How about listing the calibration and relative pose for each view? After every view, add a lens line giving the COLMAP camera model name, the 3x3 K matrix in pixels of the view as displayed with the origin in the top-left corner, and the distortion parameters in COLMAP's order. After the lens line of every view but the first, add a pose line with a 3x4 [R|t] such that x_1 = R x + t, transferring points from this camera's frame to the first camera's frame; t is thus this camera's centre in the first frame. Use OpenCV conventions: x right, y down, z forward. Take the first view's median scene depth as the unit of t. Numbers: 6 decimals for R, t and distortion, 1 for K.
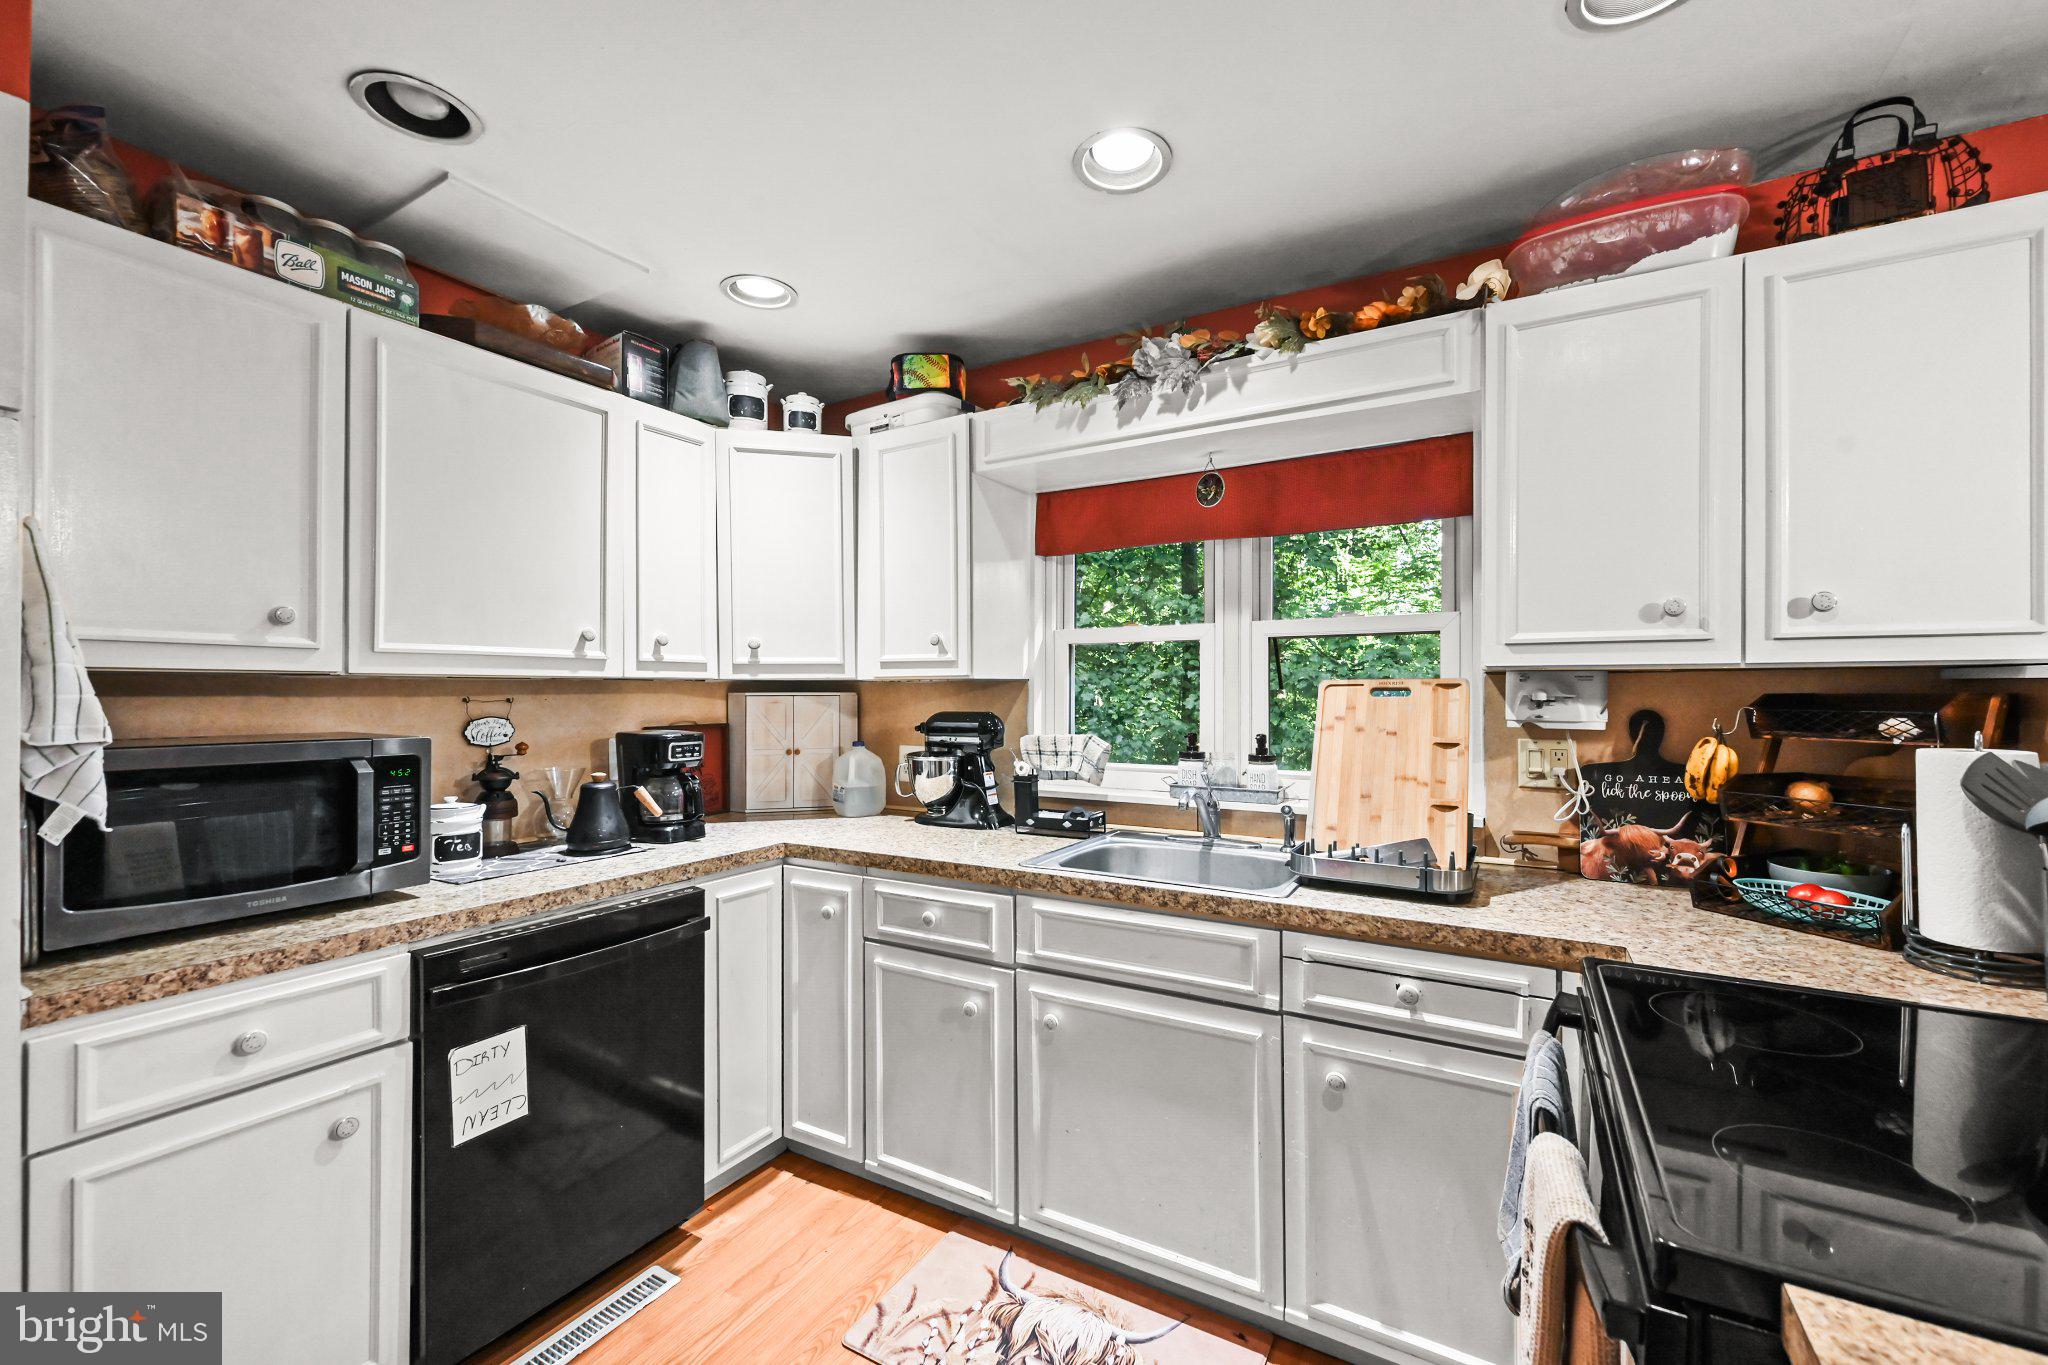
lens RADIAL K [[828.9, 0, 1024.0], [0, 828.9, 682.5], [0, 0, 1]] dist [0.000656, 0.000260]
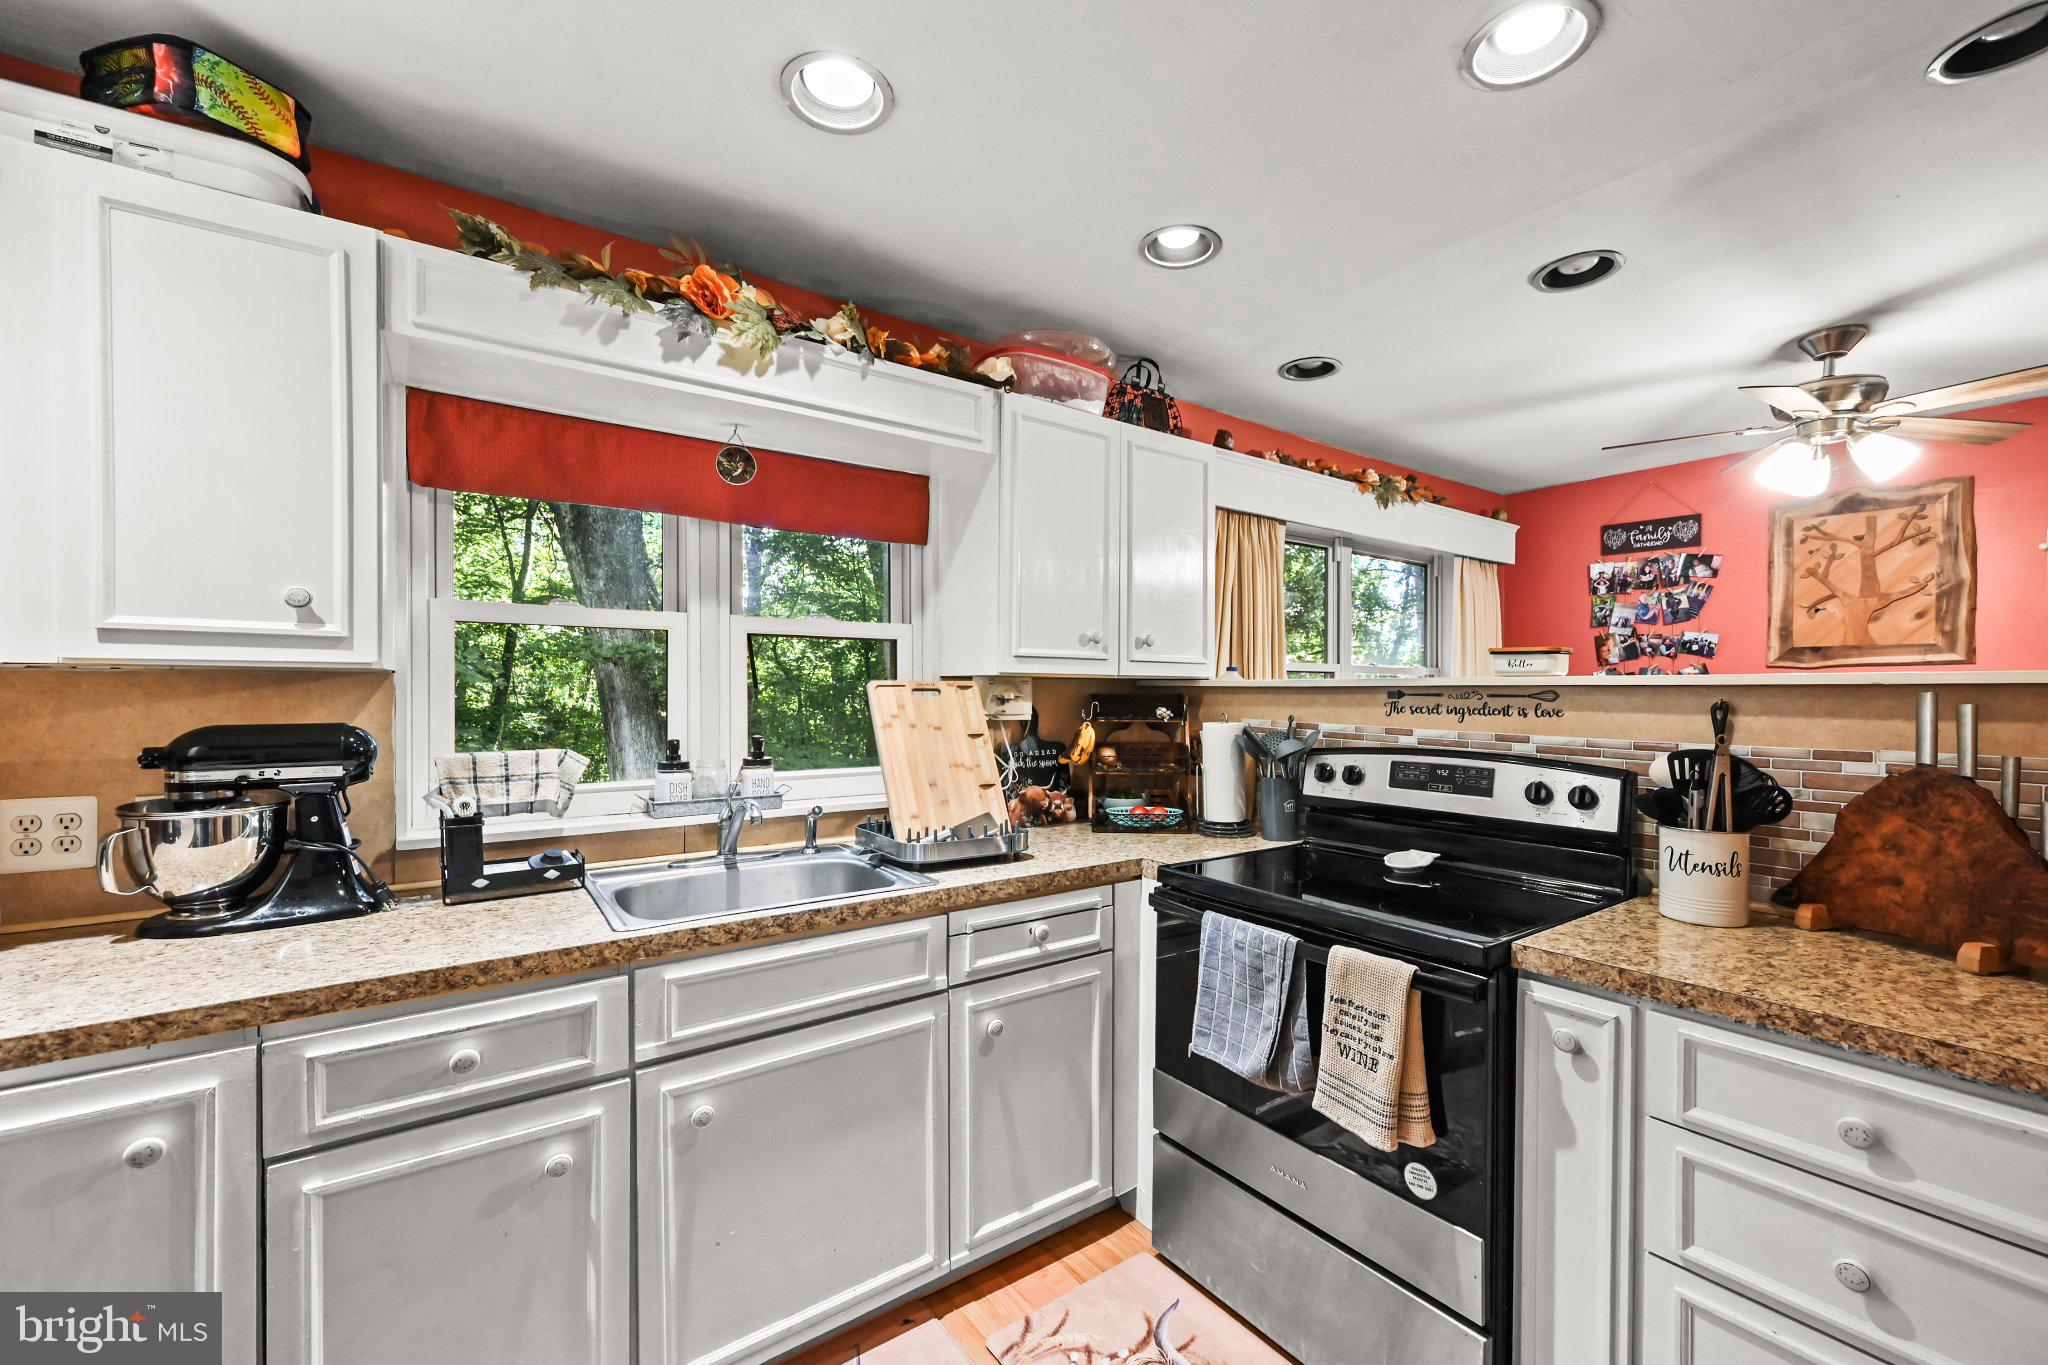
lens RADIAL K [[840.2, 0, 1035.6], [0, 840.2, 687.6], [0, 0, 1]] dist [0.000131, 0.000041]
pose [[0.396988, 0.007669, 0.917792, -0.523887], [-0.013135, 0.999910, -0.002674, 0.005728], [-0.917730, -0.010993, 0.397053, 0.373626]]
